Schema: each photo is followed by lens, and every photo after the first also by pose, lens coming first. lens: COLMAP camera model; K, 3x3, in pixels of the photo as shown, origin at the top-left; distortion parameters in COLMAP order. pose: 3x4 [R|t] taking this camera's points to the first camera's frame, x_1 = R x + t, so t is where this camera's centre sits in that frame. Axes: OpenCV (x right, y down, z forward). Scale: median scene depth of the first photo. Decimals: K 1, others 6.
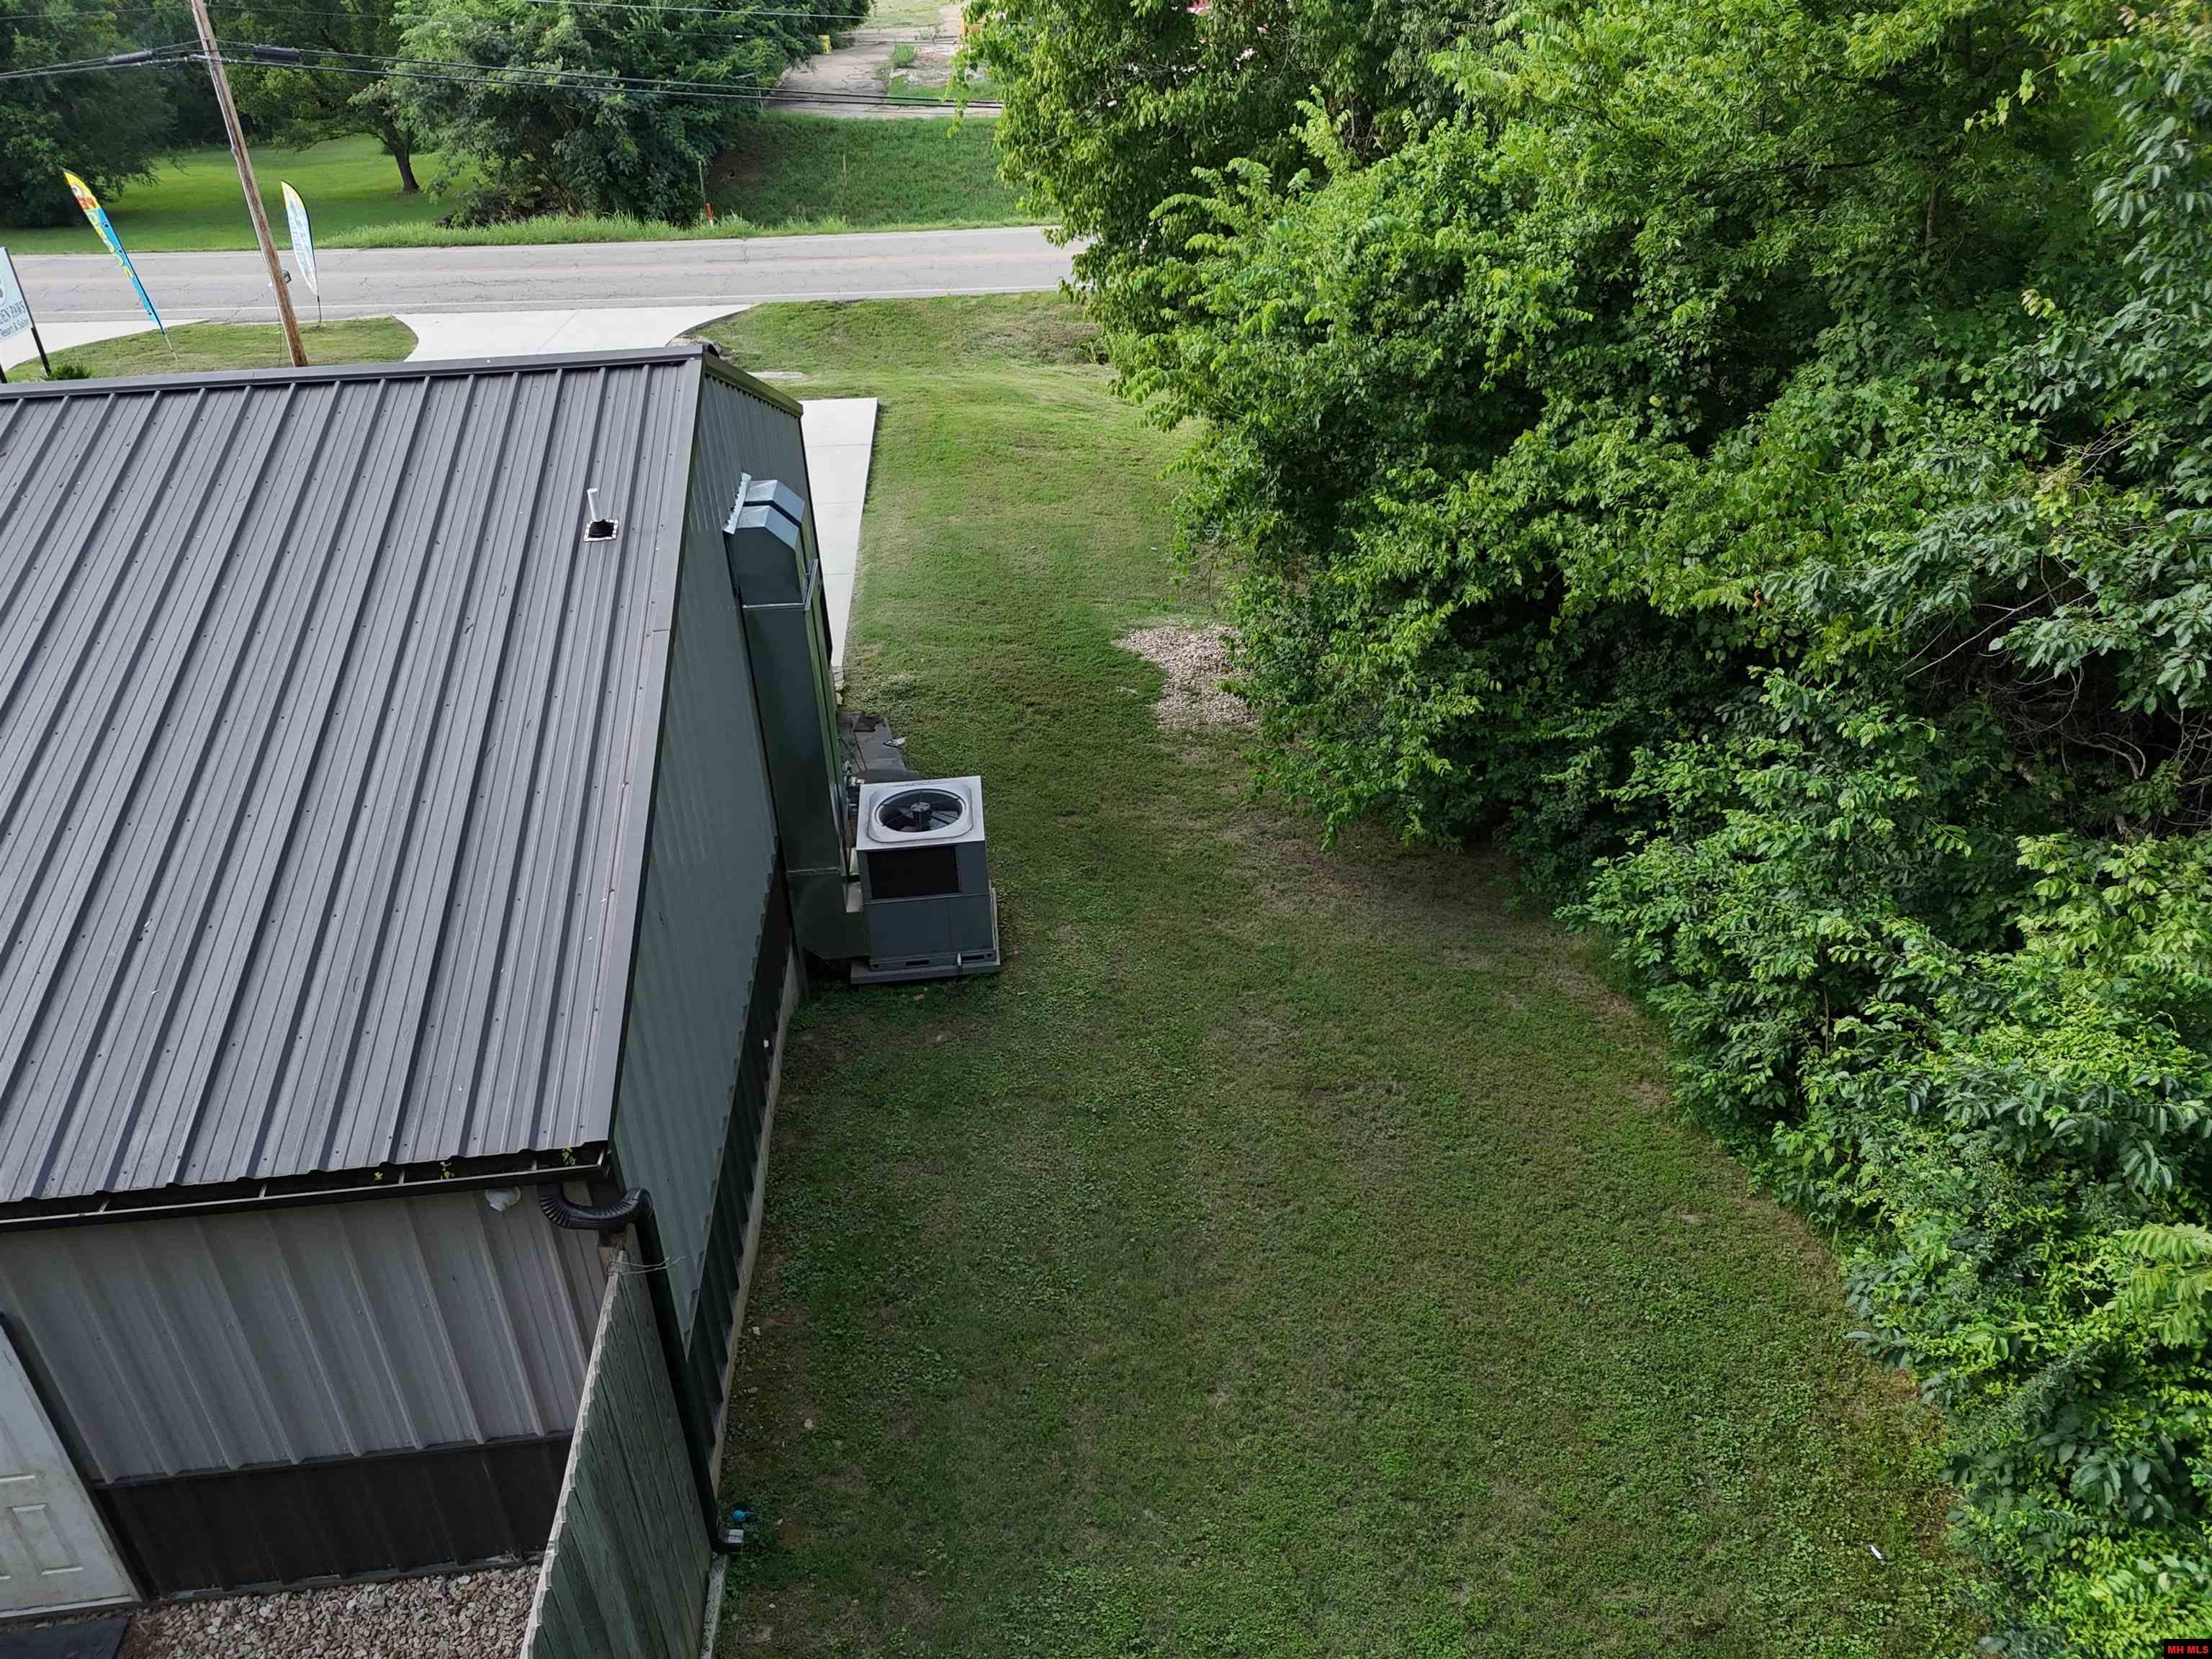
lens RADIAL K [[1626.7, 0, 1106.7], [0, 1626.7, 826.5], [0, 0, 1]] dist [0.057635, -0.042961]
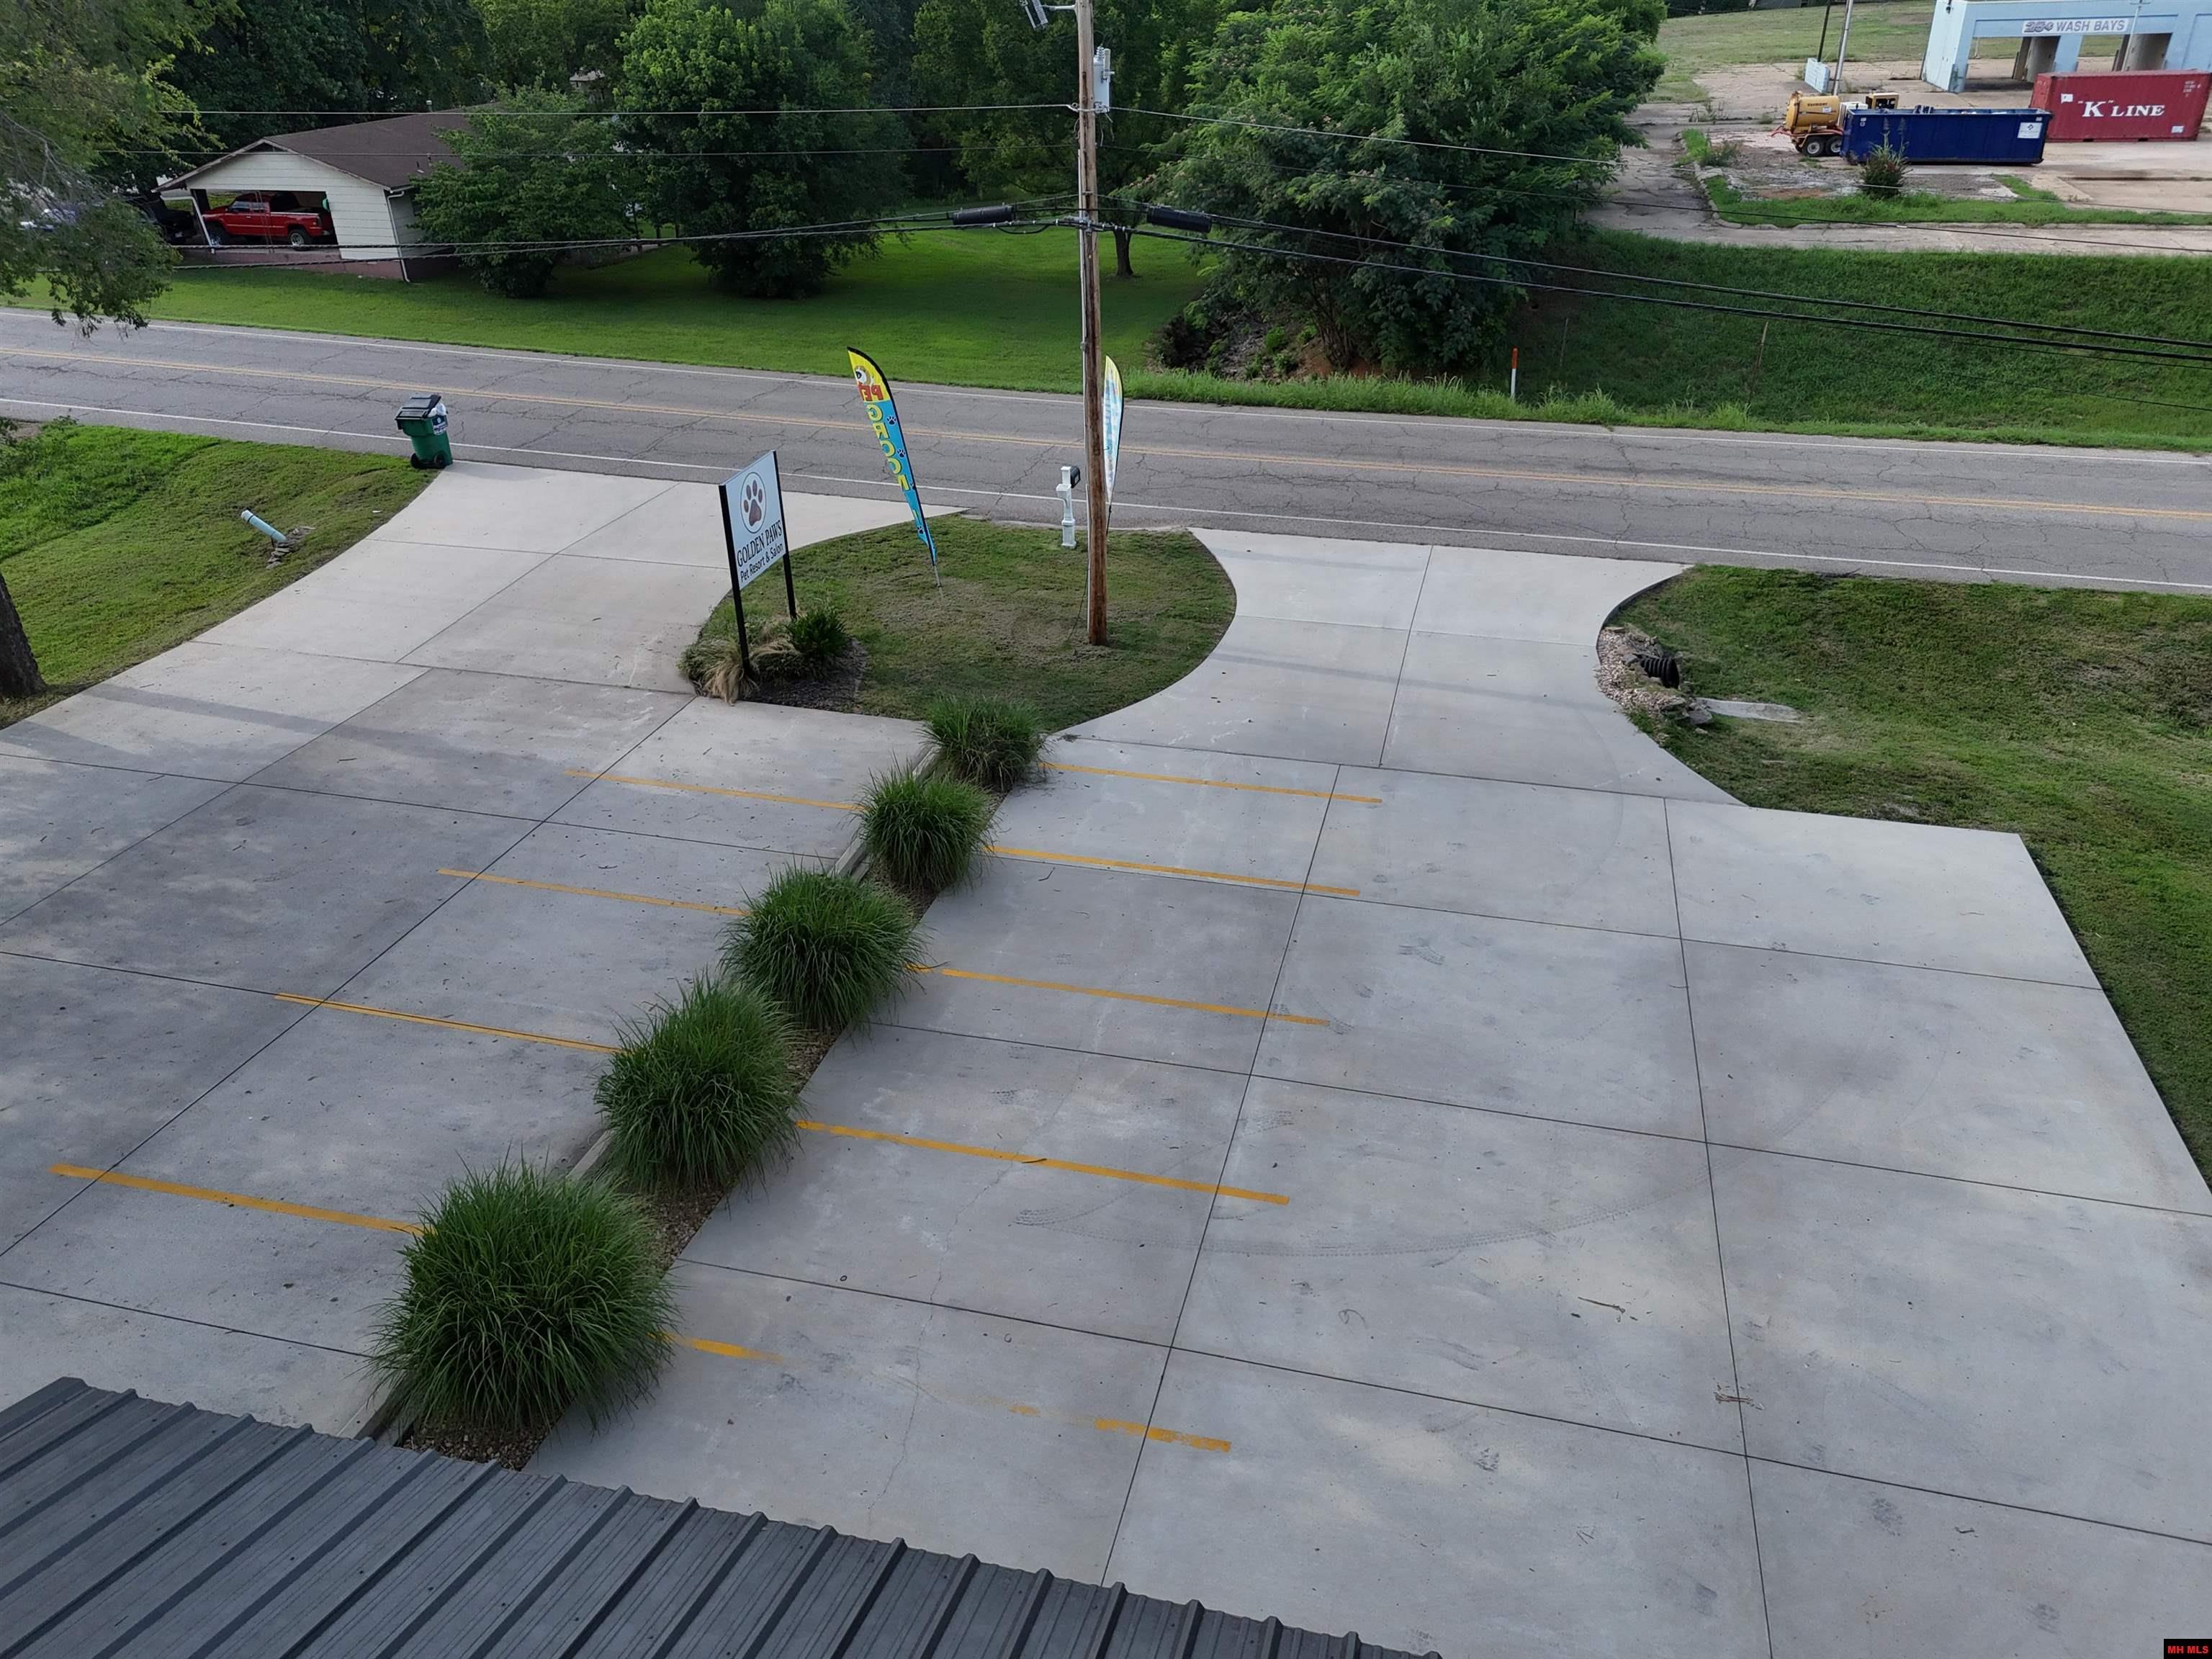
lens RADIAL K [[1626.7, 0, 1115.2], [0, 1626.7, 810.9], [0, 0, 1]] dist [0.057635, -0.042961]
pose [[0.945302, 0.169517, -0.278691, -0.181002], [-0.176772, 0.984251, -0.000916, -0.135525], [0.274147, 0.050131, 0.960380, 0.217208]]
